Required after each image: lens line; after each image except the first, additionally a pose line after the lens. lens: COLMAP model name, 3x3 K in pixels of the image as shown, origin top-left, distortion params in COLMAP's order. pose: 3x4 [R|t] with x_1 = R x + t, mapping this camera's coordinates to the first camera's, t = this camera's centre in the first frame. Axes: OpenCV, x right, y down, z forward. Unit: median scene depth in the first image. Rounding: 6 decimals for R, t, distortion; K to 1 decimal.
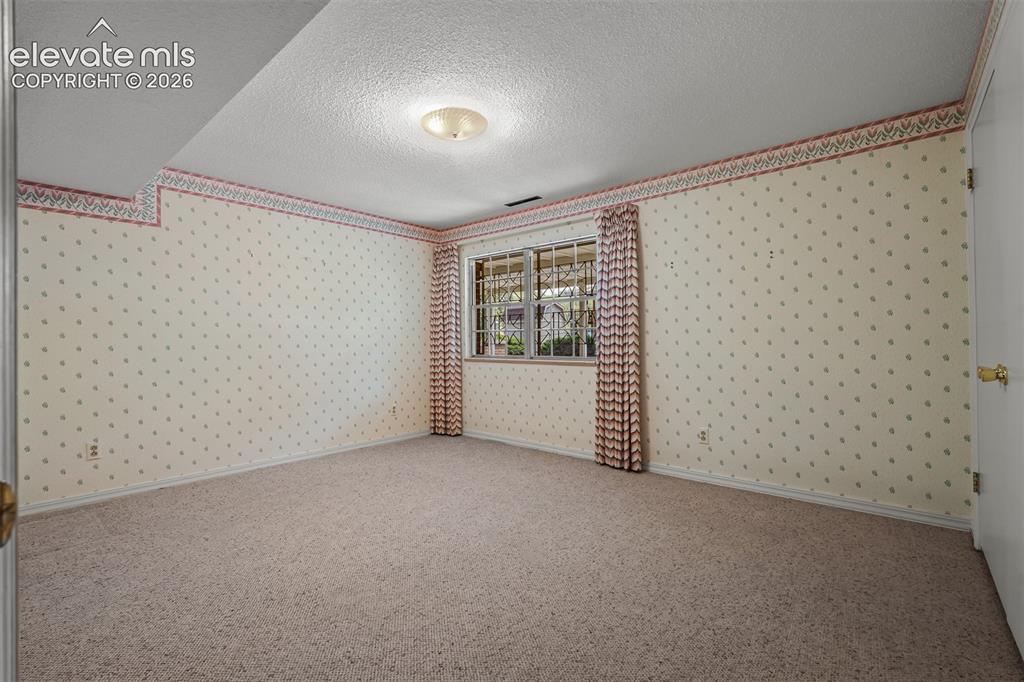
lens RADIAL K [[459.4, 0, 513.0], [0, 459.4, 339.1], [0, 0, 1]] dist [-0.005239, 0.002453]
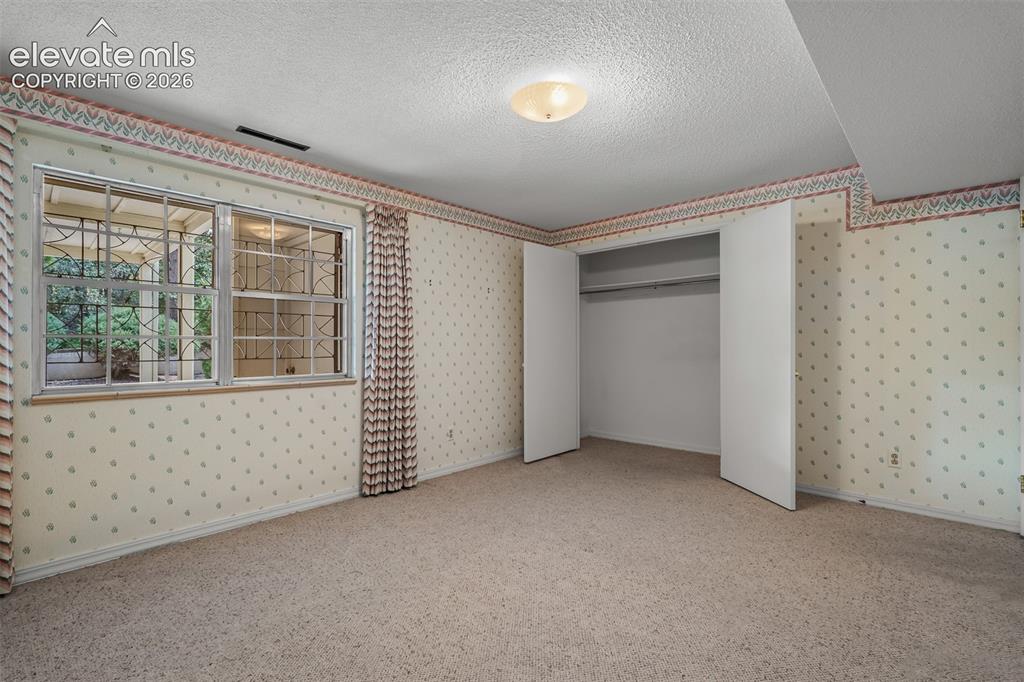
lens RADIAL K [[459.4, 0, 513.6], [0, 459.4, 343.5], [0, 0, 1]] dist [-0.005239, 0.002453]
pose [[0.039066, 0.011319, 0.999173, -0.732414], [-0.000291, 0.999936, -0.011317, -0.005965], [-0.999237, 0.000151, 0.039067, 0.768939]]
